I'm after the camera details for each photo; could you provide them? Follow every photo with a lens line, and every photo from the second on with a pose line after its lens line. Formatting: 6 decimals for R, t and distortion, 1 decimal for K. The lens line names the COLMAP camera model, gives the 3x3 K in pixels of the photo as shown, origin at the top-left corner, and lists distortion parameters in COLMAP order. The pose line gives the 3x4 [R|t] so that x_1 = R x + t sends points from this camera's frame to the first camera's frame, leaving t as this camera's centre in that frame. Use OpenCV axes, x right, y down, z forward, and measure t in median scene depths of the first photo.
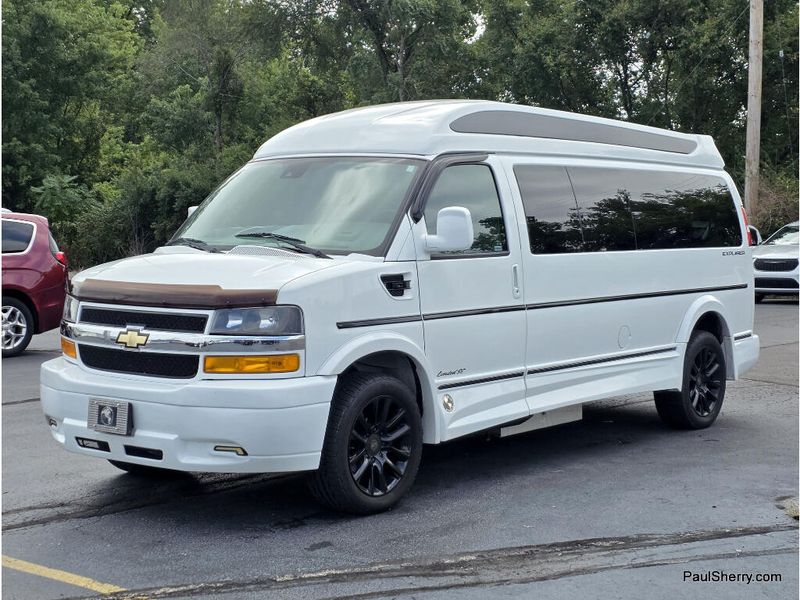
lens RADIAL K [[1412.0, 0, 400.0], [0, 1412.0, 300.0], [0, 0, 1]] dist [0.212063, -0.051643]
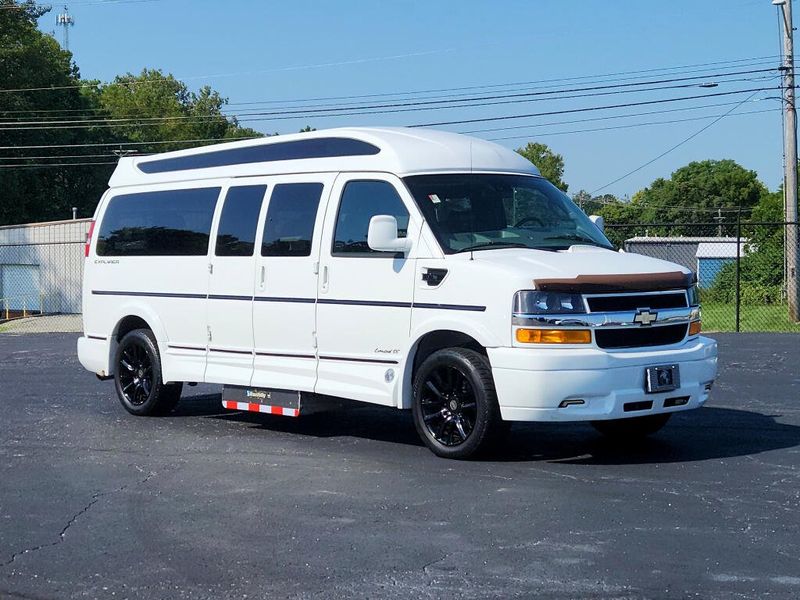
lens RADIAL K [[1512.9, 0, 398.7], [0, 1512.9, 340.7], [0, 0, 1]] dist [0.016679, -0.082248]
pose [[0.145460, -0.071207, 0.986798, -1.550782], [0.069637, 0.995670, 0.061582, -0.050411], [-0.986910, 0.059760, 0.149789, 1.020334]]
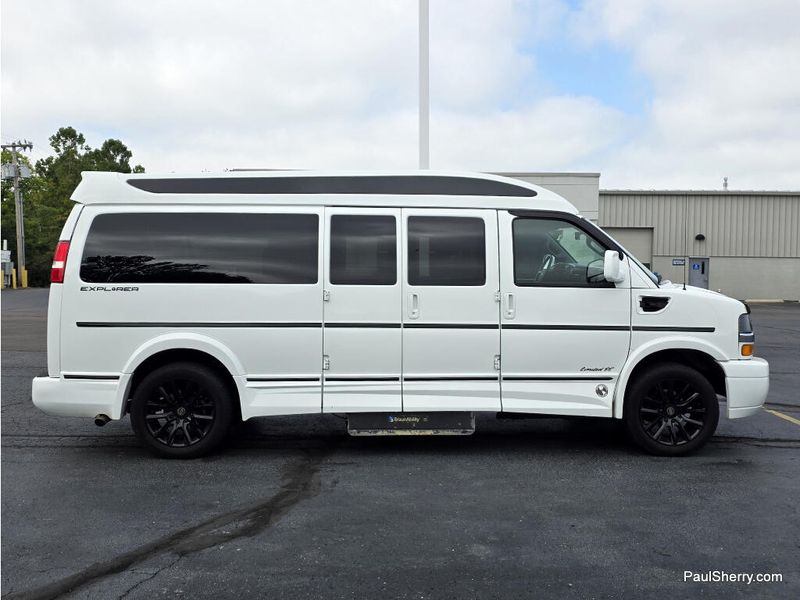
lens RADIAL K [[834.3, 0, 400.0], [0, 834.3, 300.0], [0, 0, 1]] dist [0.155266, -0.008852]
pose [[-0.681438, -0.038003, 0.730889, -0.664492], [0.030691, 0.996289, 0.080416, -0.107004], [-0.731232, 0.077230, -0.677743, 2.005508]]
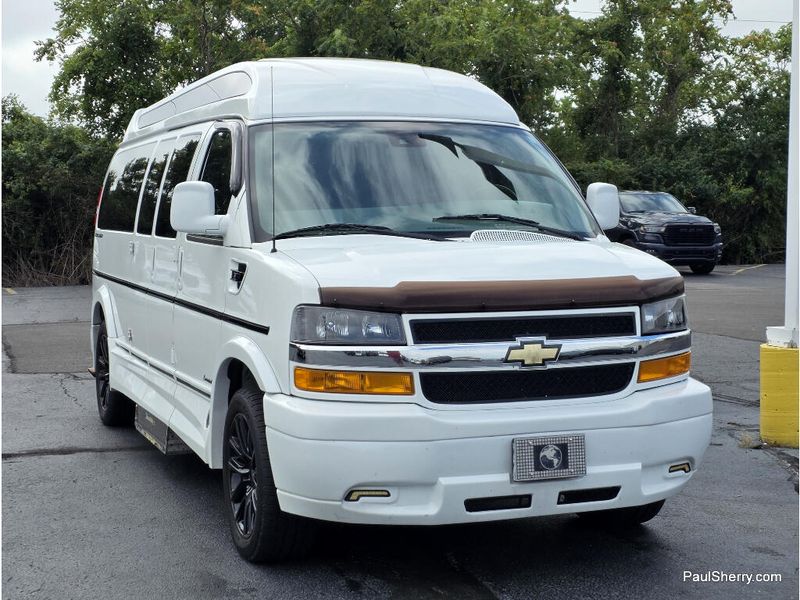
lens RADIAL K [[1412.0, 0, 400.0], [0, 1412.0, 300.0], [0, 0, 1]] dist [0.212063, -0.051643]
pose [[0.458725, -0.066939, 0.886053, -0.893741], [0.056378, 0.997342, 0.046159, -0.040620], [-0.886788, 0.028779, 0.461280, 0.715778]]
